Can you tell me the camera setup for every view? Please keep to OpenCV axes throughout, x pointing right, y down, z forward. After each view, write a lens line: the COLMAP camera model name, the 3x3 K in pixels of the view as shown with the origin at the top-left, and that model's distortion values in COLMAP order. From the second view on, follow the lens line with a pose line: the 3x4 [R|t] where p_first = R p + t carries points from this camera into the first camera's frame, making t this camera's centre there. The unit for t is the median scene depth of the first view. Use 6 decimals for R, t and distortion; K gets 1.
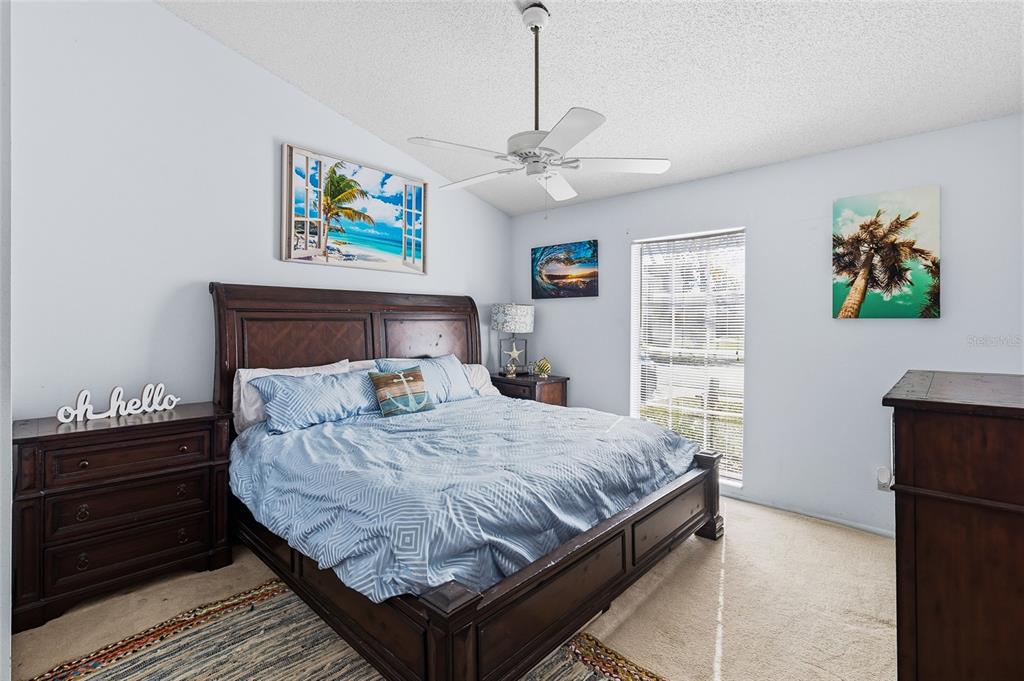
lens RADIAL K [[472.6, 0, 511.0], [0, 472.6, 331.2], [0, 0, 1]] dist [-0.001123, 0.000884]
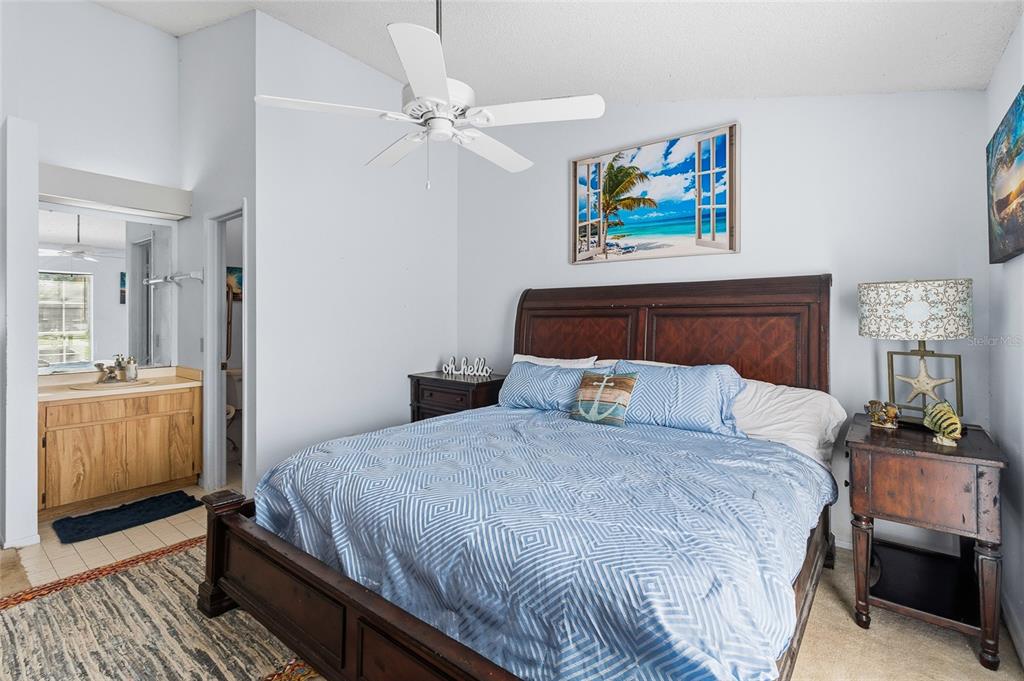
lens RADIAL K [[472.6, 0, 524.7], [0, 472.6, 323.1], [0, 0, 1]] dist [-0.001123, 0.000884]
pose [[0.091875, 0.010575, -0.995714, 0.603609], [-0.015396, 0.999839, 0.009199, -0.016119], [0.995652, 0.014485, 0.092023, 0.737207]]
